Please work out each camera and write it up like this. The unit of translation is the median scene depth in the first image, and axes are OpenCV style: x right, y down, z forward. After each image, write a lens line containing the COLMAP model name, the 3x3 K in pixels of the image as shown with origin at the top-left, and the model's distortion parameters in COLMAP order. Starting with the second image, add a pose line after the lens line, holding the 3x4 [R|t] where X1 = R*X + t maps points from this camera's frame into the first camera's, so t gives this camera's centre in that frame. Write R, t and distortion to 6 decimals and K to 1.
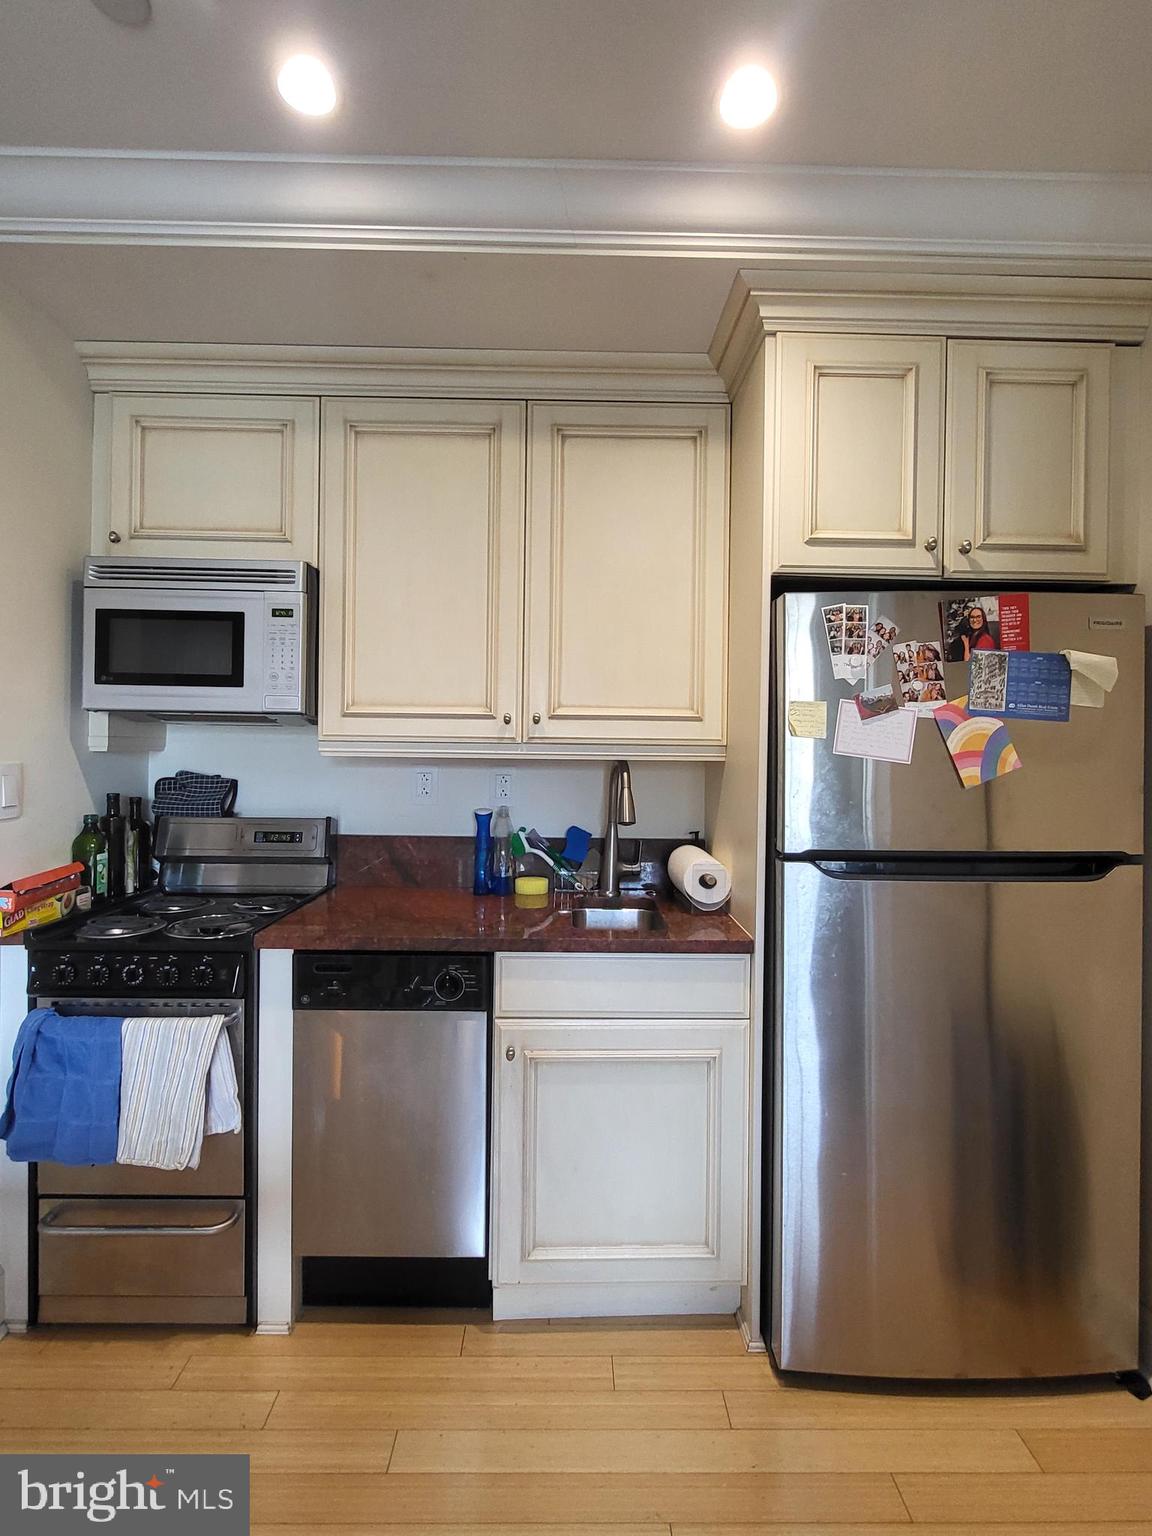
lens RADIAL K [[769.3, 0, 576.7], [0, 769.3, 748.3], [0, 0, 1]] dist [-0.005321, -0.000110]
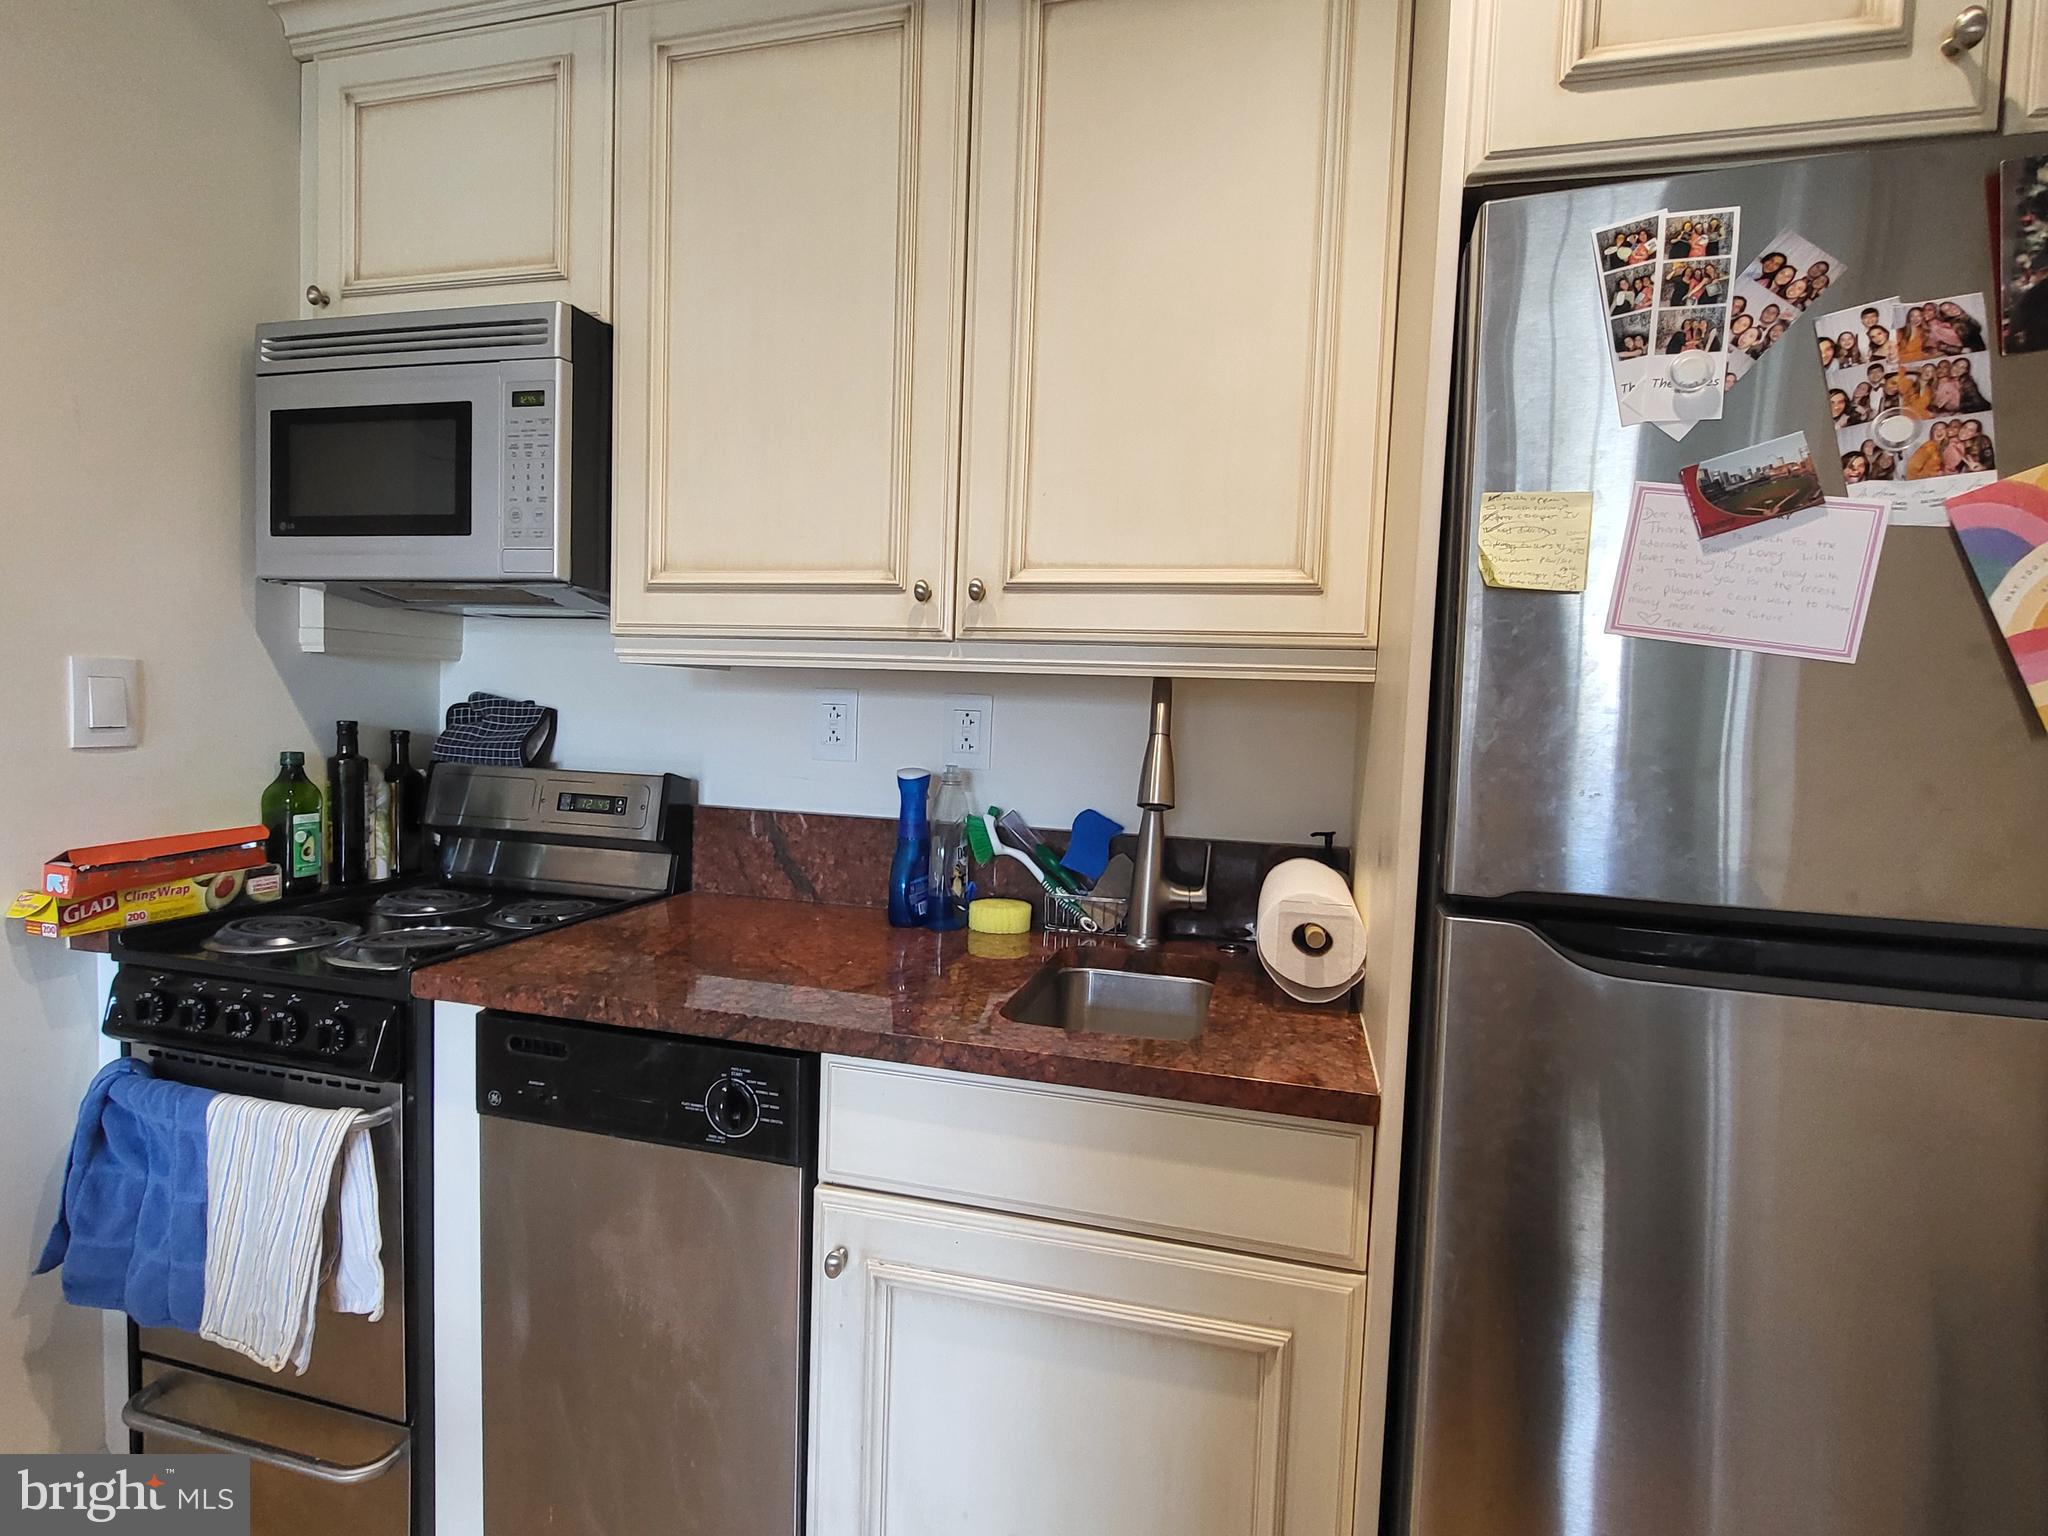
lens RADIAL K [[1025.7, 0, 1001.9], [0, 1025.7, 764.3], [0, 0, 1]] dist [-0.005321, -0.000110]
pose [[0.960391, 0.036566, -0.276245, 0.160040], [-0.022580, 0.998305, 0.053641, 0.040450], [0.277738, -0.045278, 0.959589, 0.371055]]
